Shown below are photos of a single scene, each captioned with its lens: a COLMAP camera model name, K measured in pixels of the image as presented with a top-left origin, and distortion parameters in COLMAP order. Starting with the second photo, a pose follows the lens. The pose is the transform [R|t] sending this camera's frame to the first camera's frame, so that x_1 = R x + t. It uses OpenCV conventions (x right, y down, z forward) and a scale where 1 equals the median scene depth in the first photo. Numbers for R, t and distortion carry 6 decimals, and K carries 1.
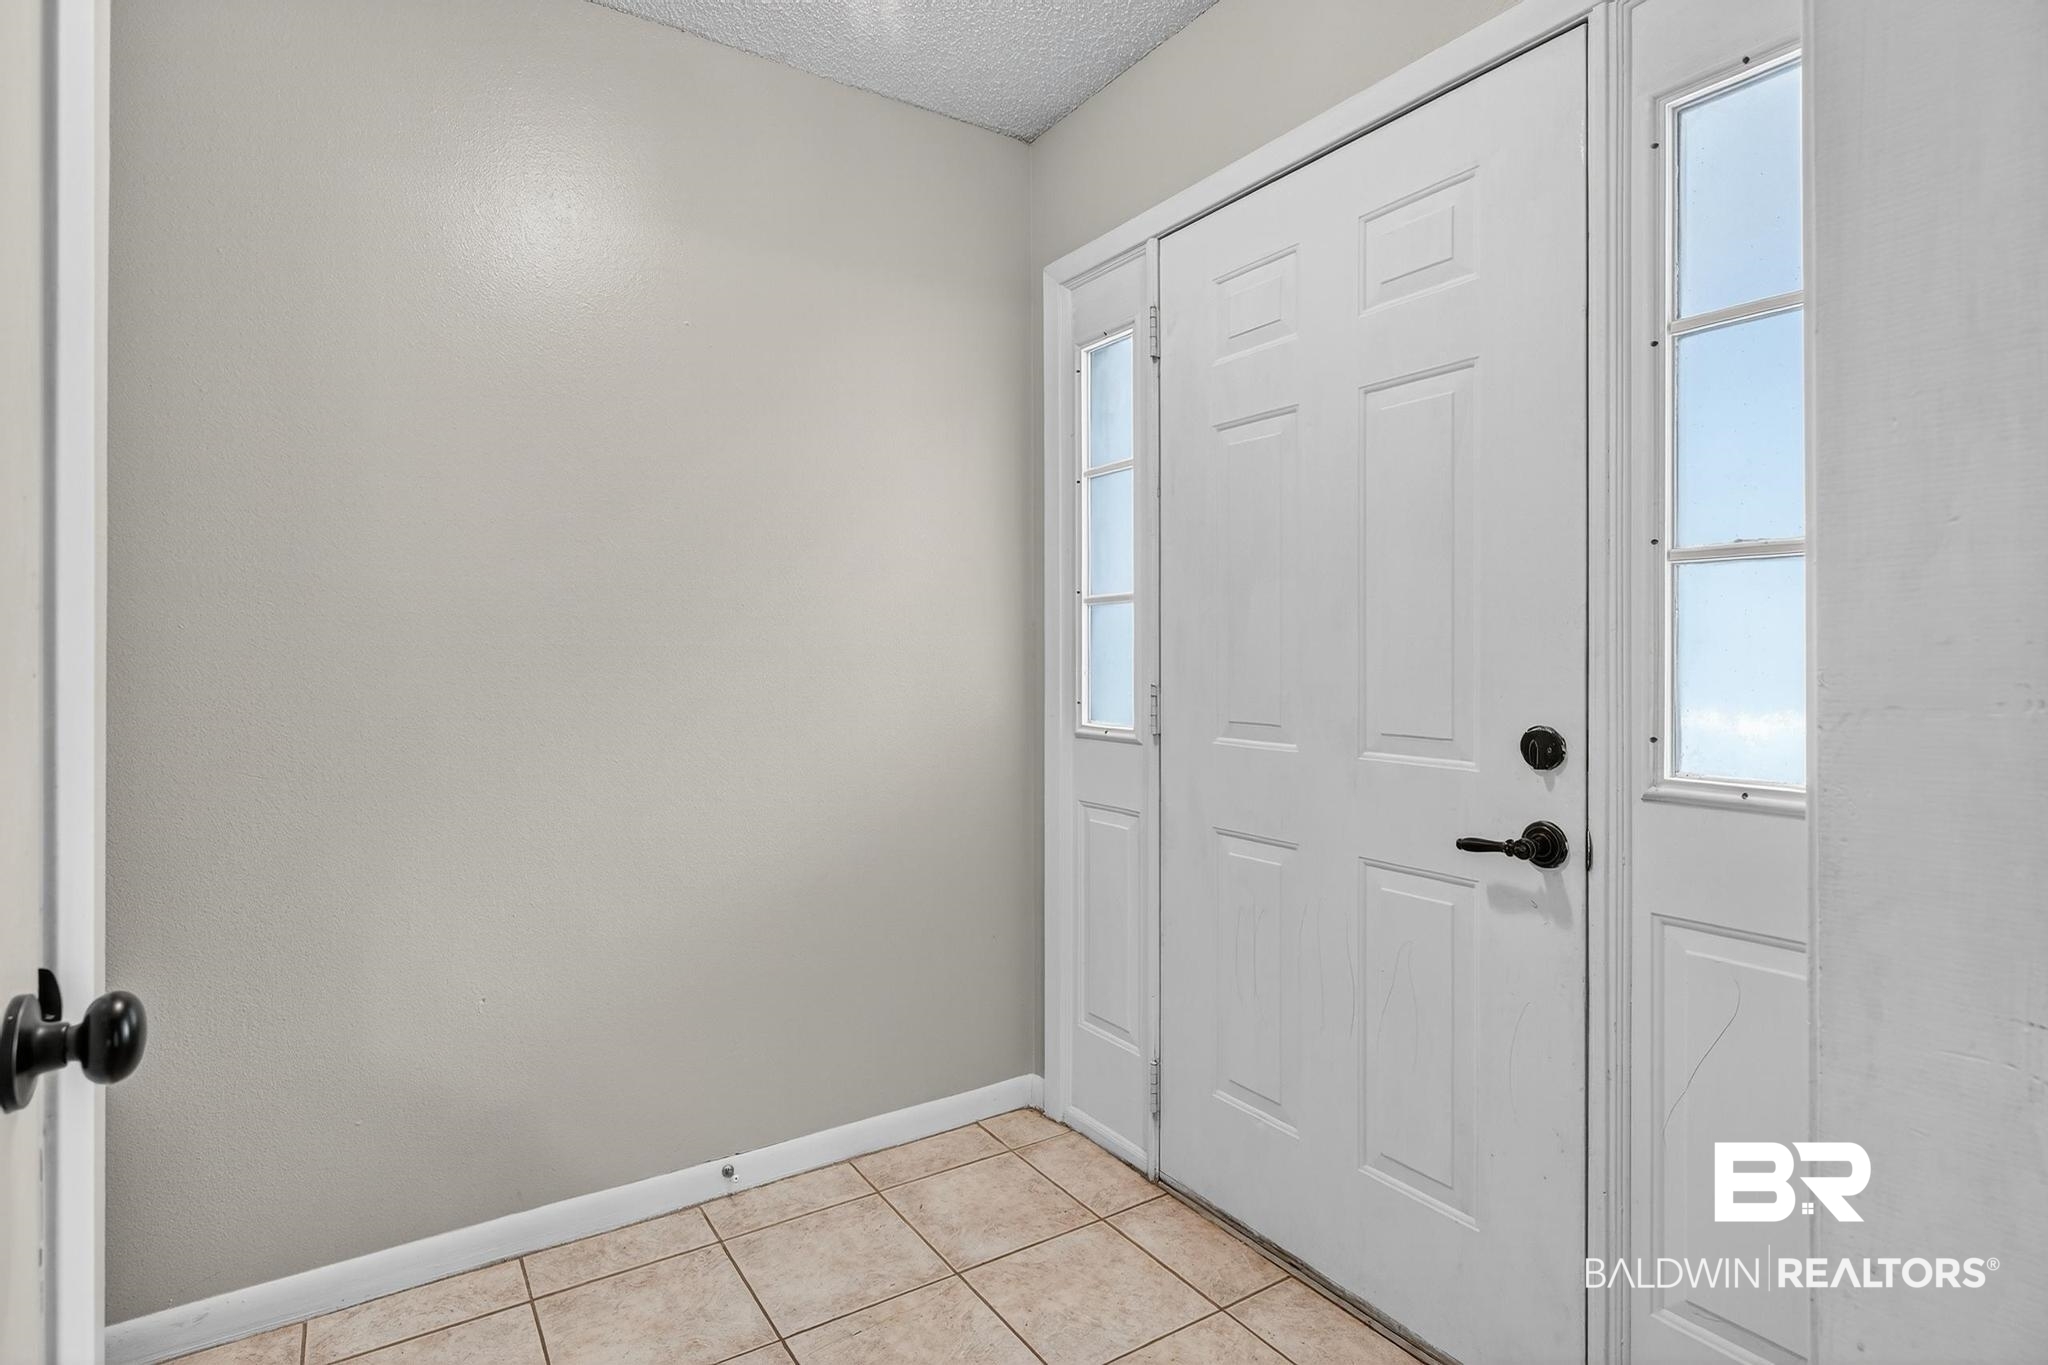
lens RADIAL K [[1022.5, 0, 1005.1], [0, 1022.5, 651.8], [0, 0, 1]] dist [-0.002168, -0.000377]
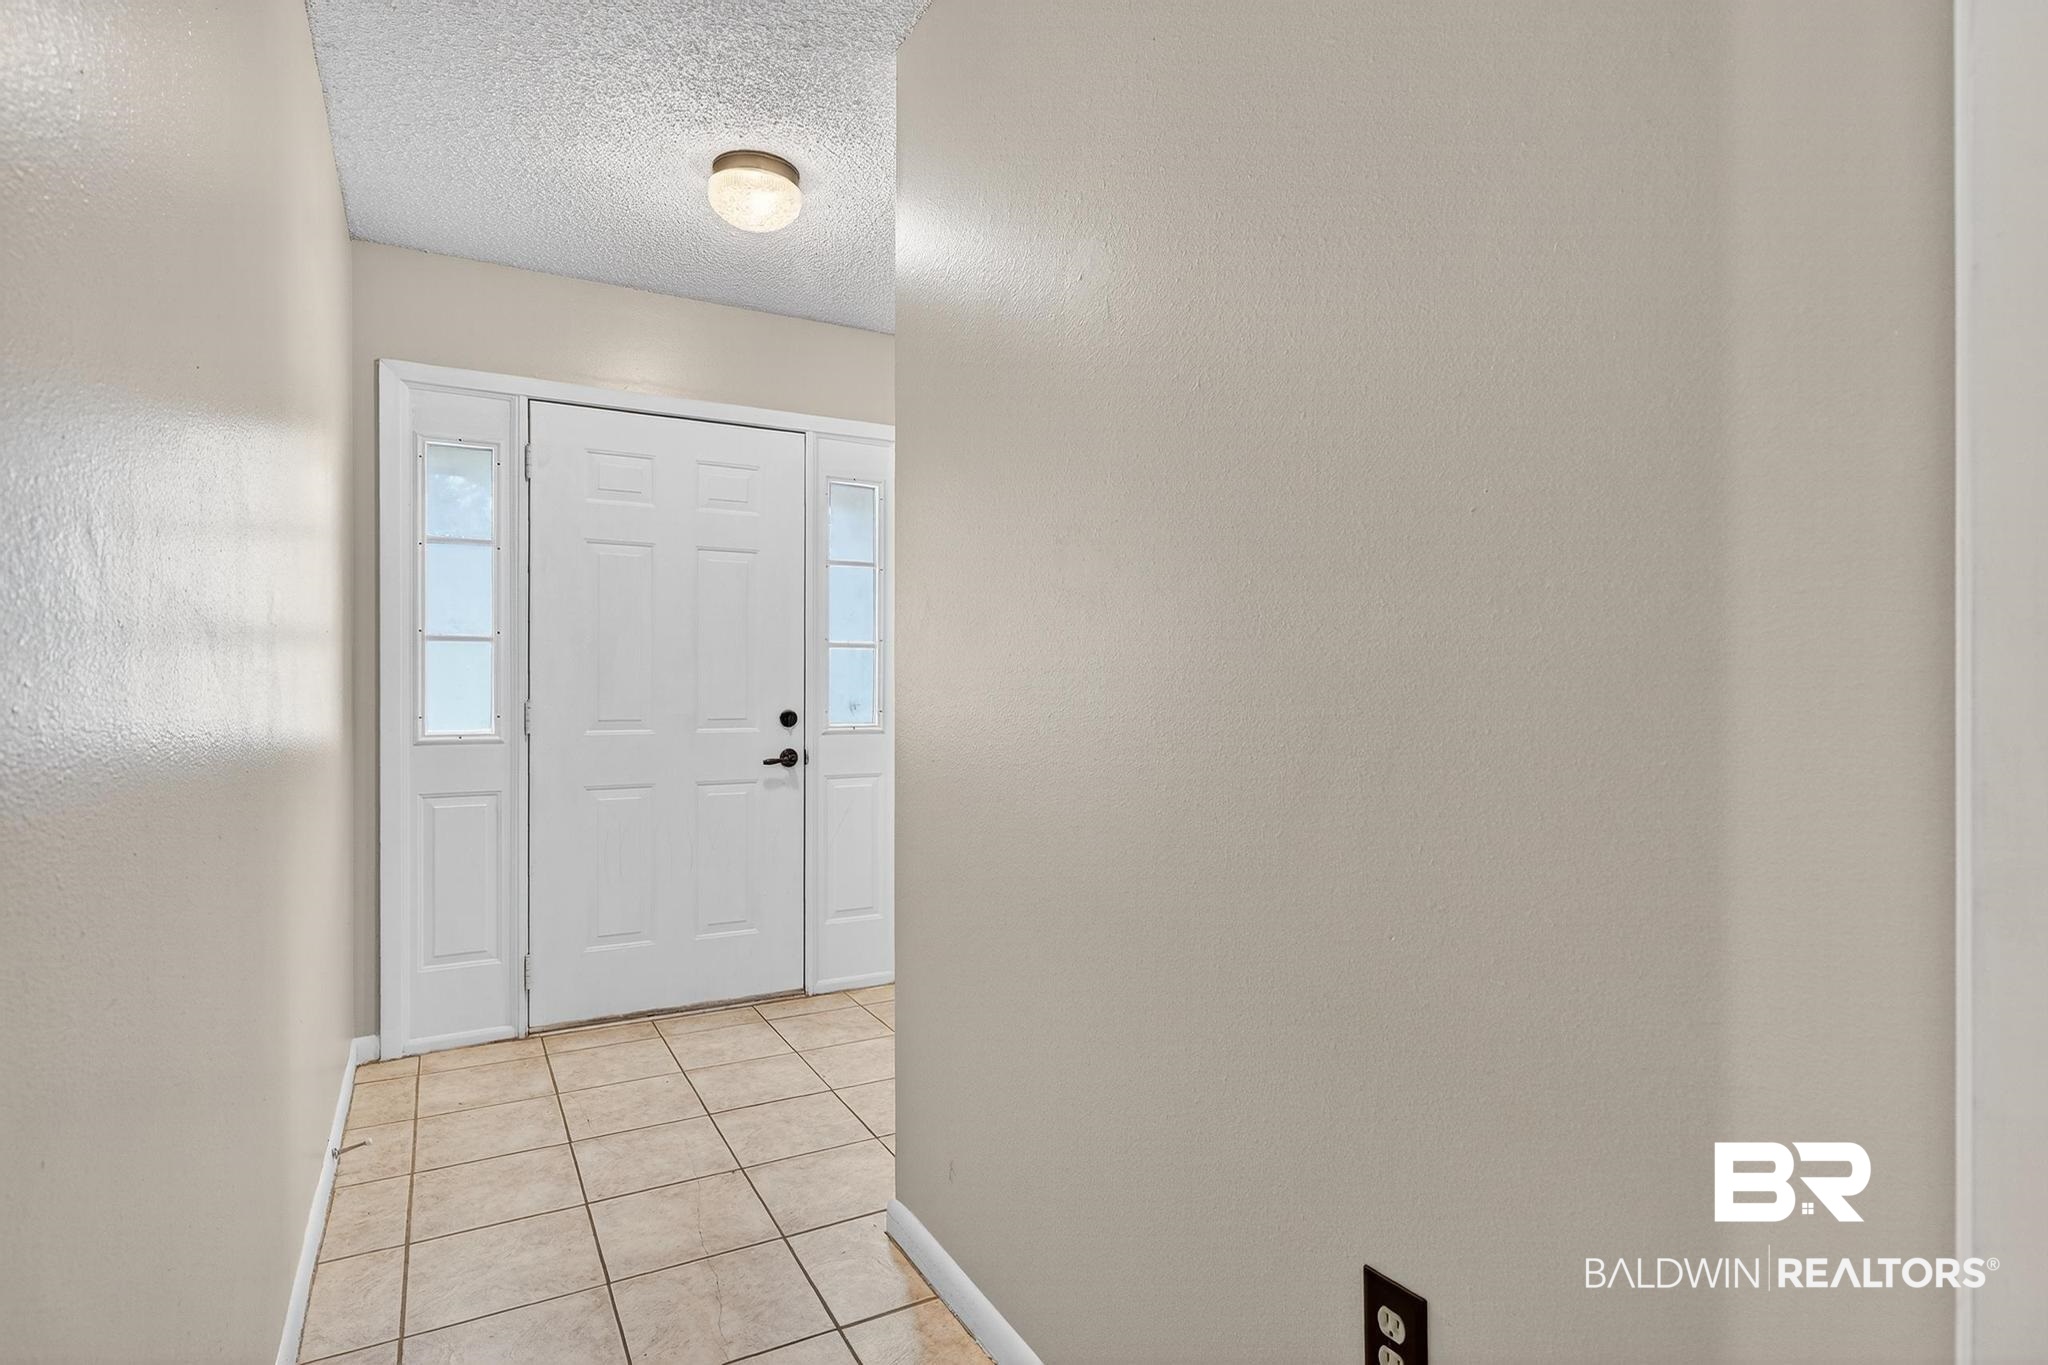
lens RADIAL K [[1022.5, 0, 1022.7], [0, 1022.5, 683.7], [0, 0, 1]] dist [-0.002168, -0.000377]
pose [[0.047278, 0.002421, 0.998879, -1.460618], [-0.002763, 0.999994, -0.002293, 0.010981], [-0.998878, -0.002651, 0.047285, 0.244792]]
